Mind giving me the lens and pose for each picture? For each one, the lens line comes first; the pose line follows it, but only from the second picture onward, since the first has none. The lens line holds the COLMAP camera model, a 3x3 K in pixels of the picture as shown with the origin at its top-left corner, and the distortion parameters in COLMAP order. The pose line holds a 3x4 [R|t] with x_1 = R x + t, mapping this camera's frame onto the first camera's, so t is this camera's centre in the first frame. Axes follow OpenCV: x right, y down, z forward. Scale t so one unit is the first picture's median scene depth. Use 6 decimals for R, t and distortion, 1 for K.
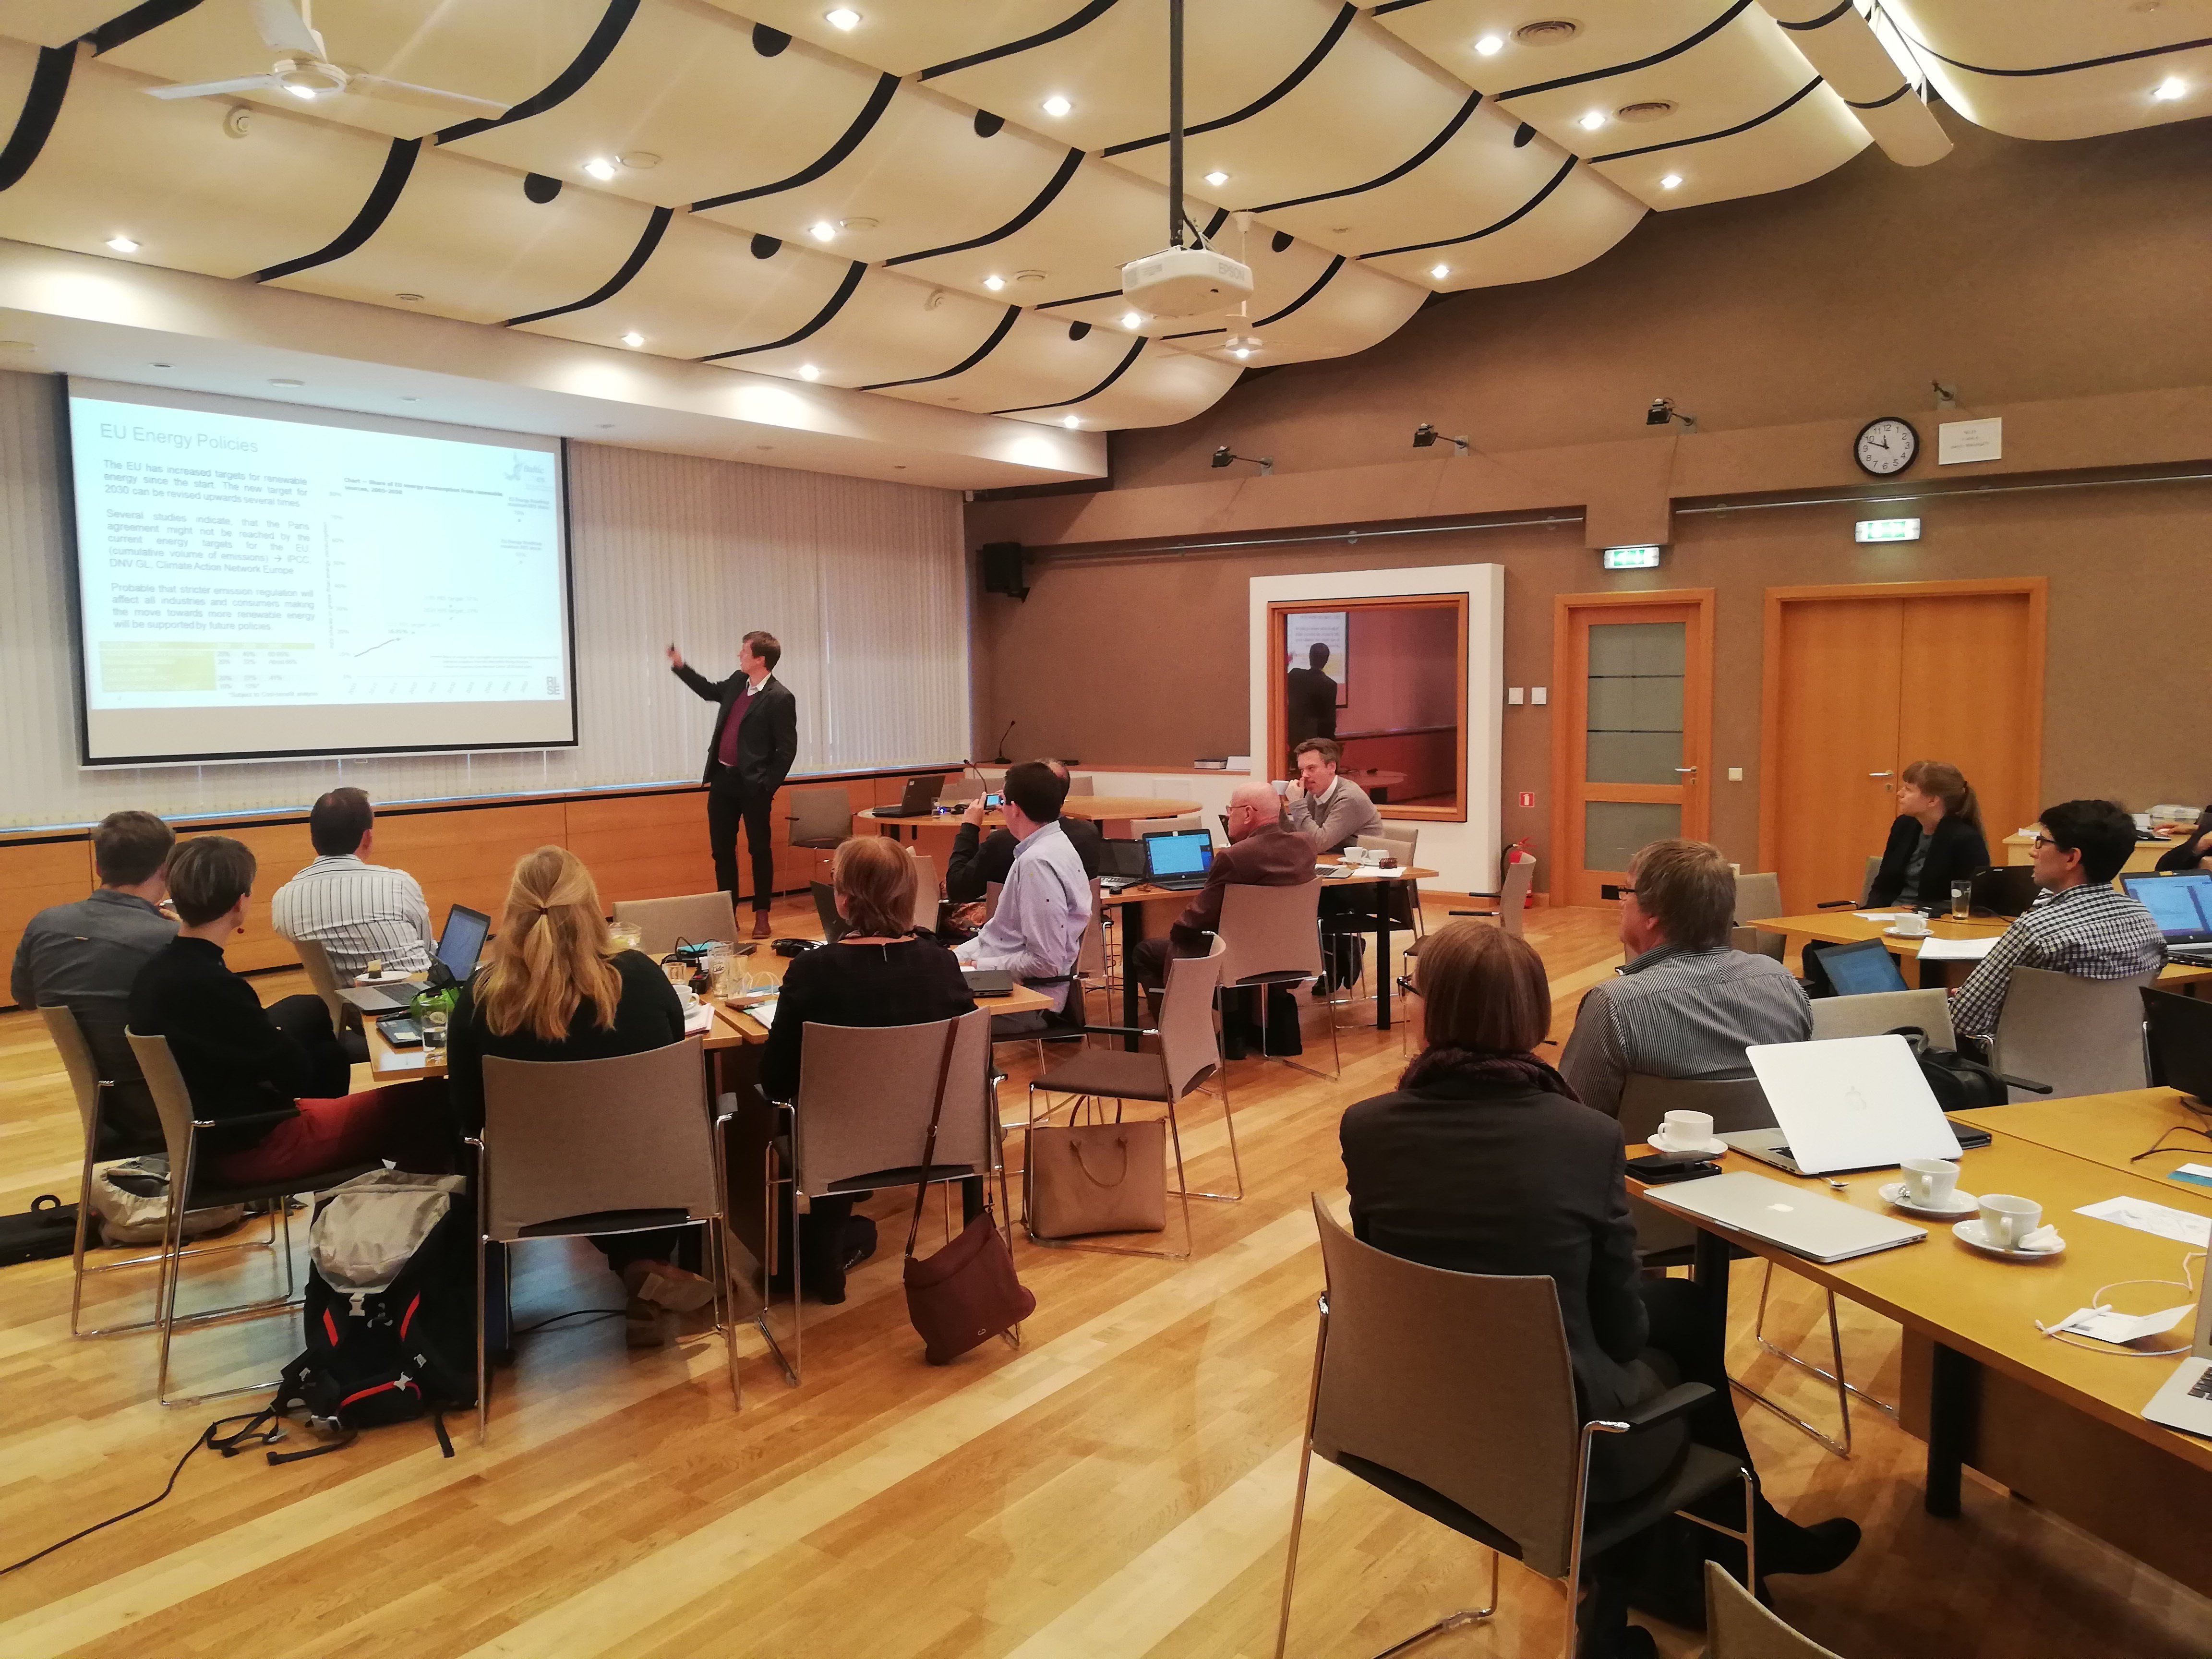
lens RADIAL K [[1670.7, 0, 1106.0], [0, 1670.7, 829.5], [0, 0, 1]] dist [0.043344, -0.057122]
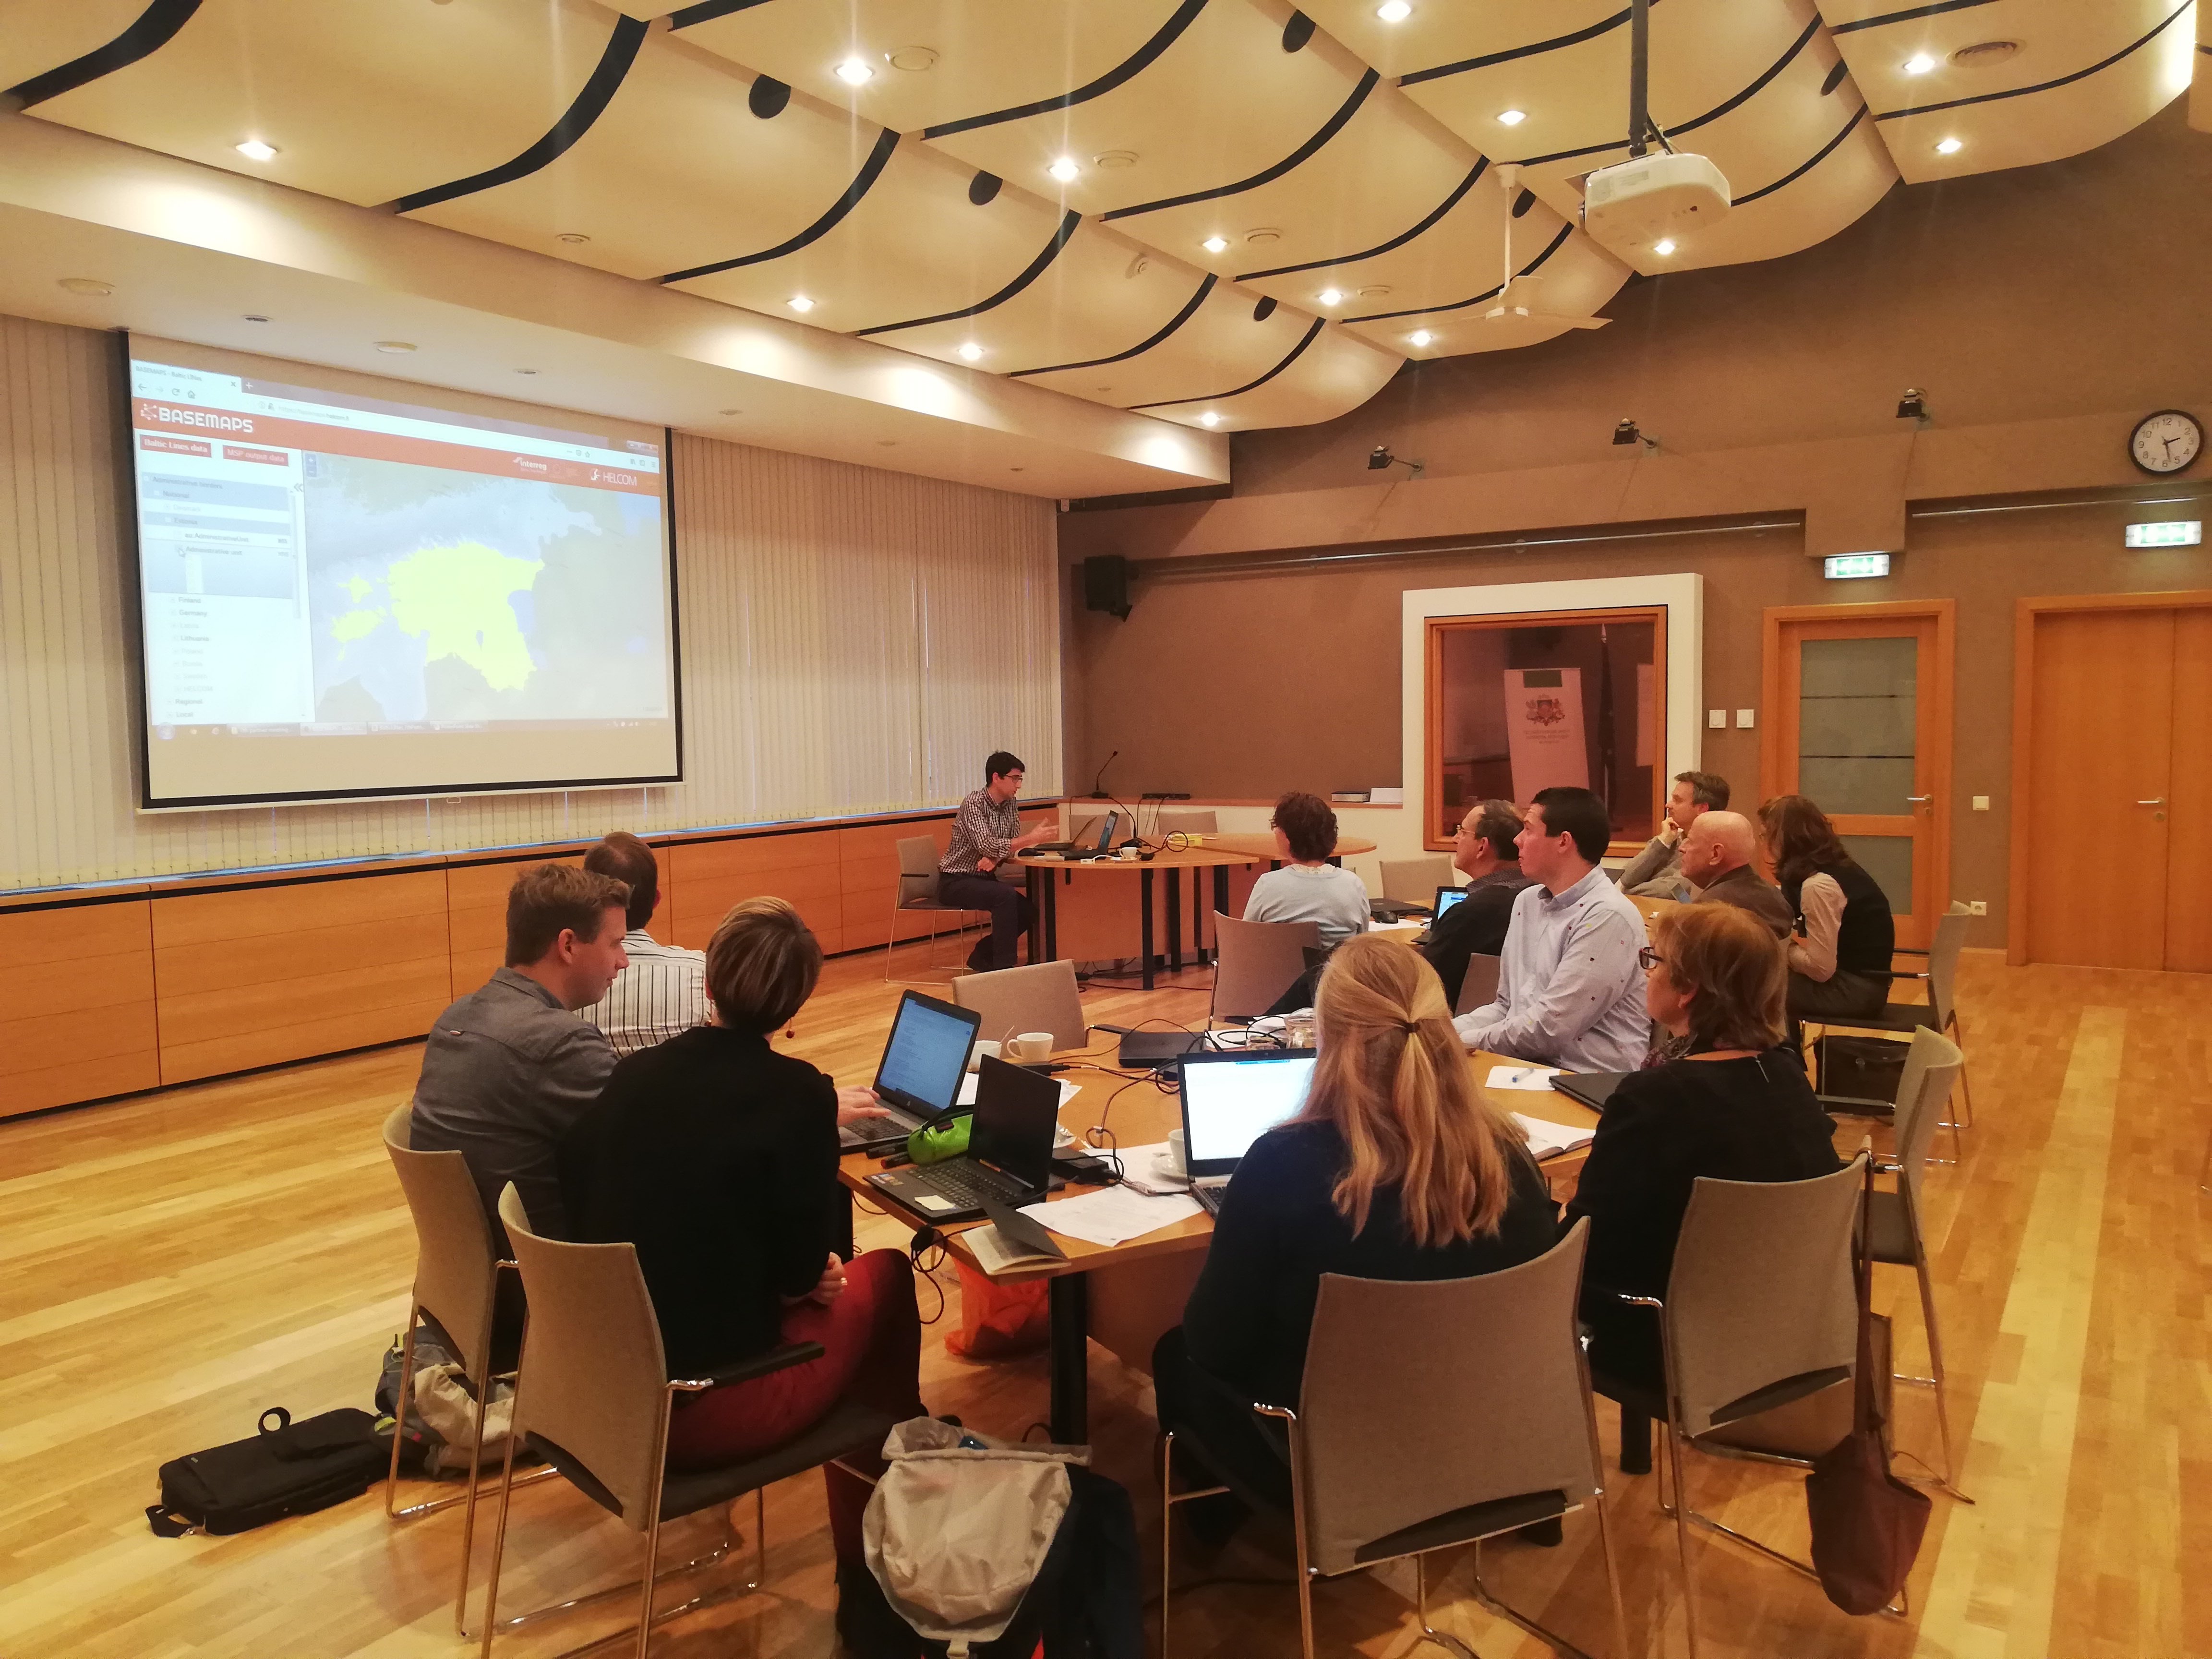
lens RADIAL K [[1647.8, 0, 1106.0], [0, 1647.8, 829.5], [0, 0, 1]] dist [0.047214, -0.060946]
pose [[0.997842, -0.008851, 0.065065, -0.154054], [0.010032, 0.999790, -0.017849, -0.007225], [-0.064893, 0.018463, 0.997721, 0.131120]]
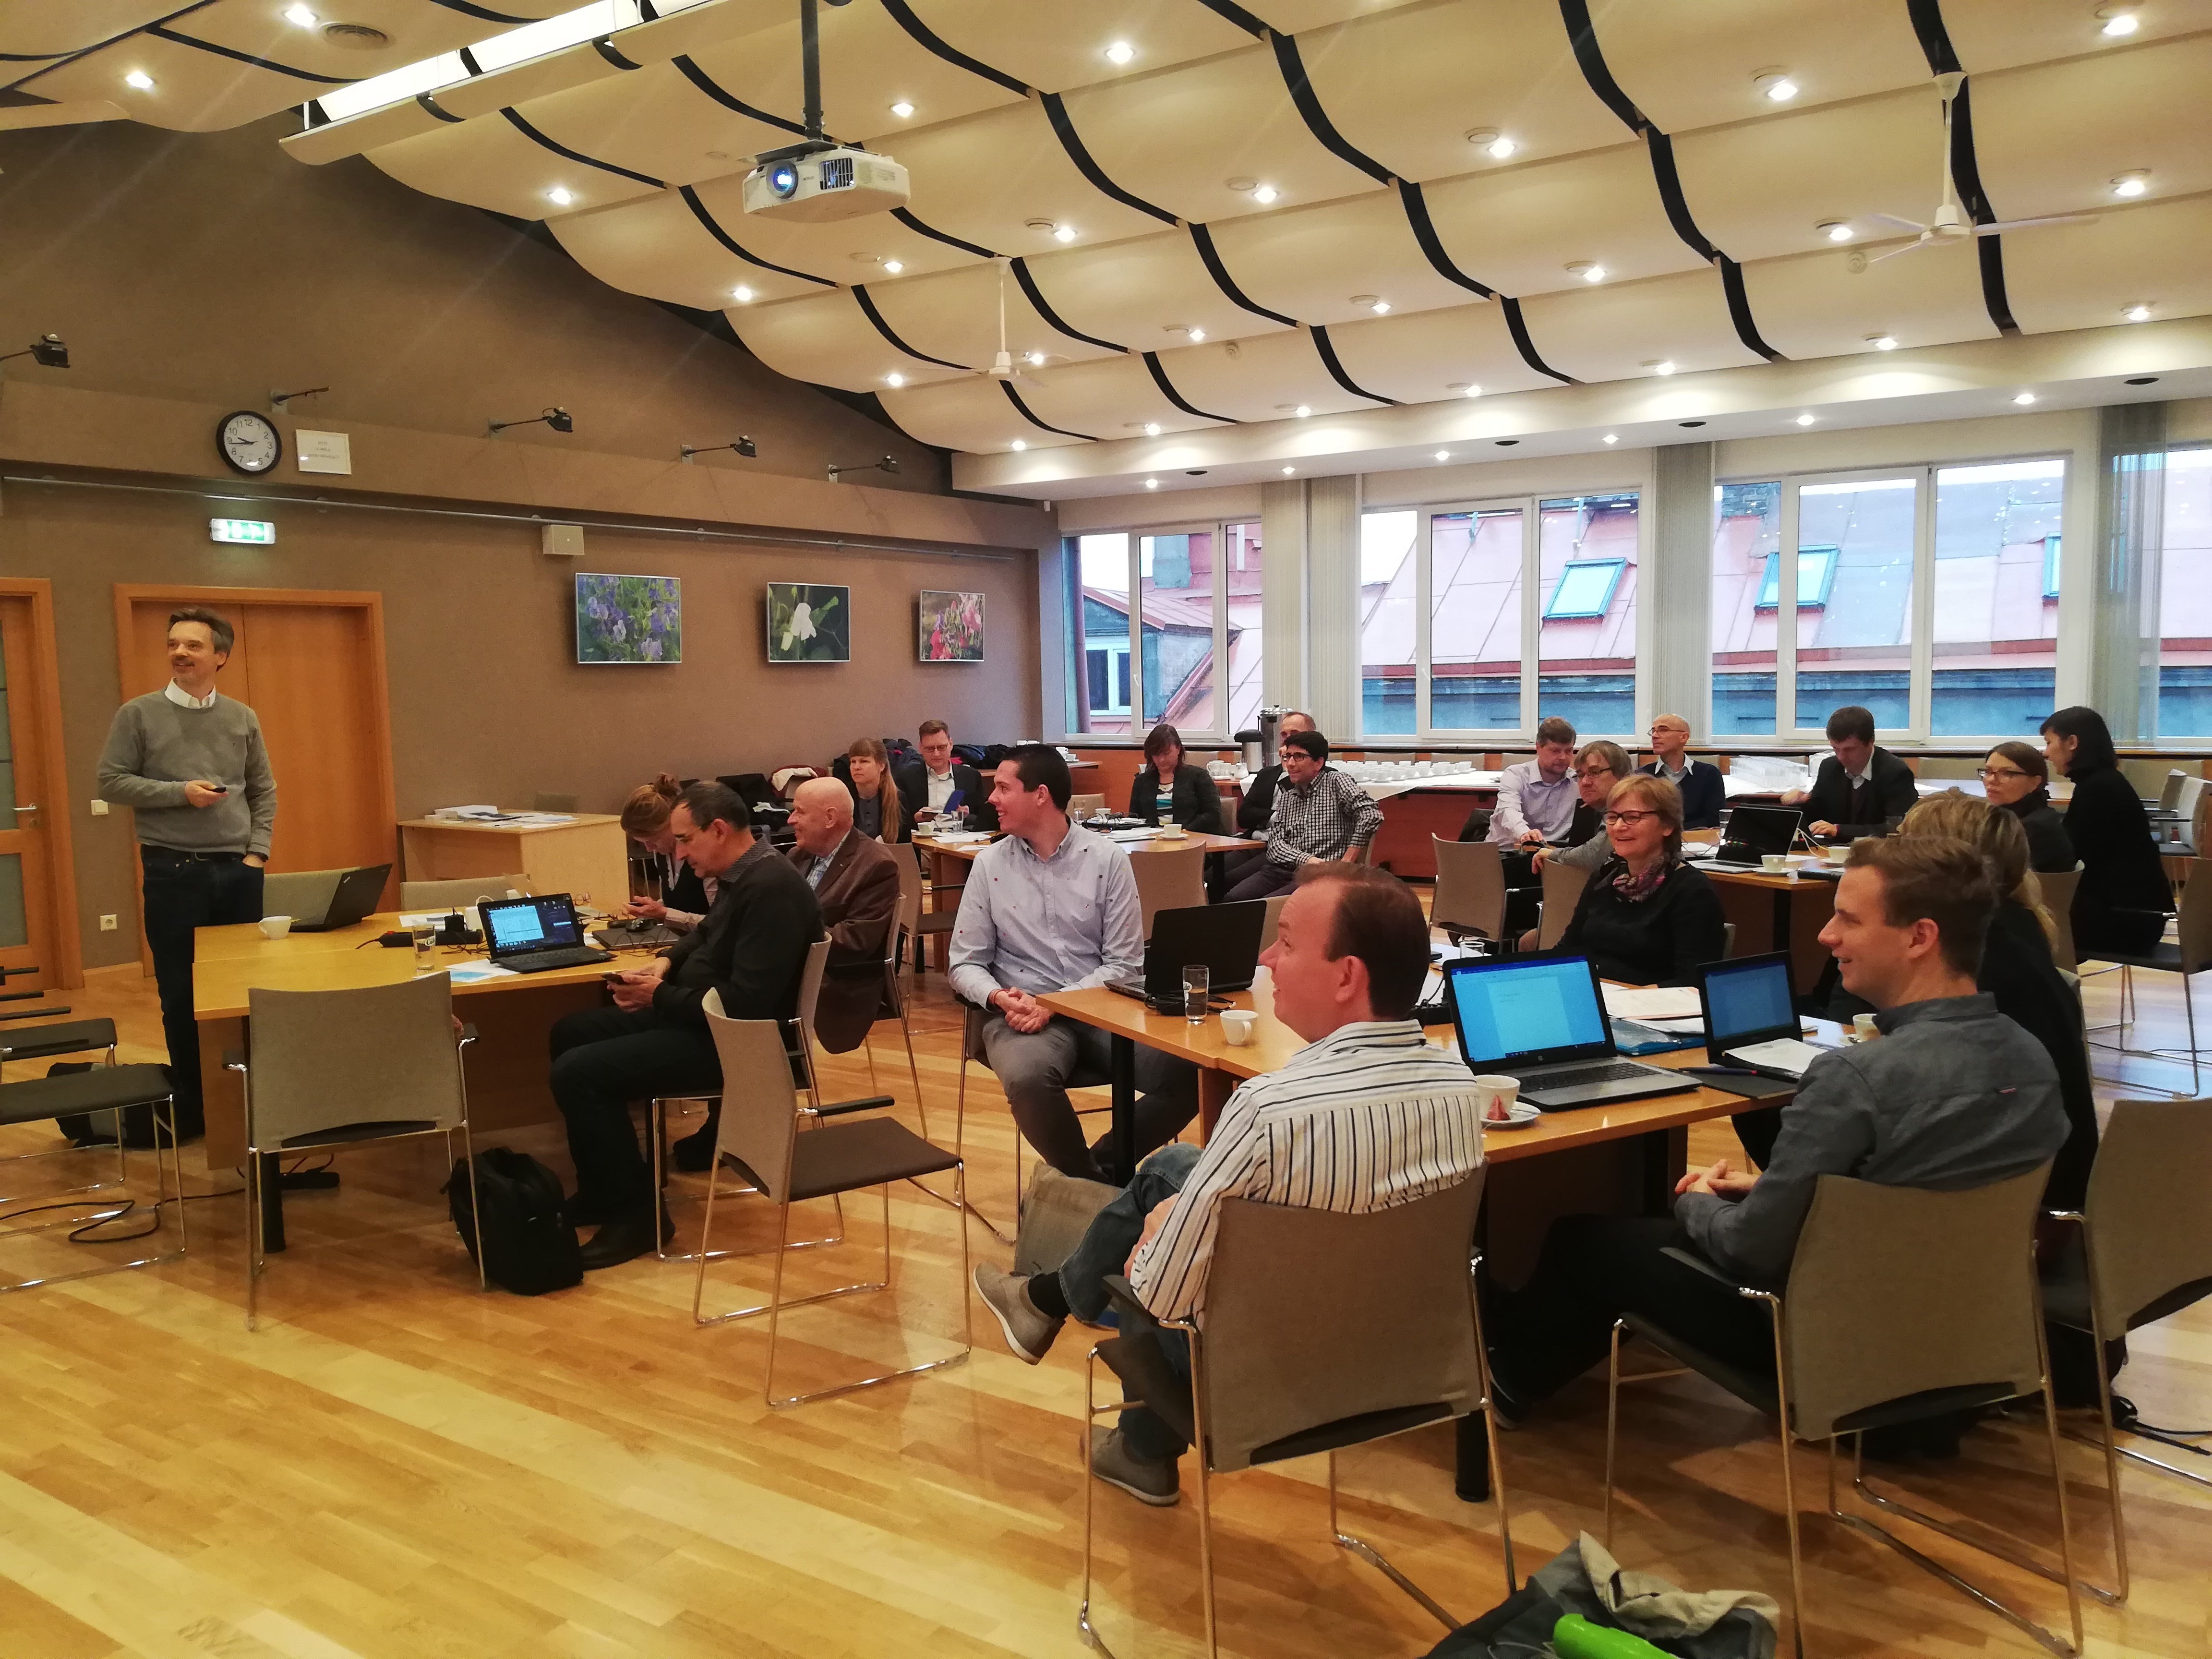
lens RADIAL K [[1647.8, 0, 1106.0], [0, 1647.8, 829.5], [0, 0, 1]] dist [0.047214, -0.060946]
pose [[-0.049438, -0.079599, 0.995600, -0.454926], [0.108338, 0.990510, 0.084572, -0.036778], [-0.992884, 0.112042, -0.040346, 0.535462]]
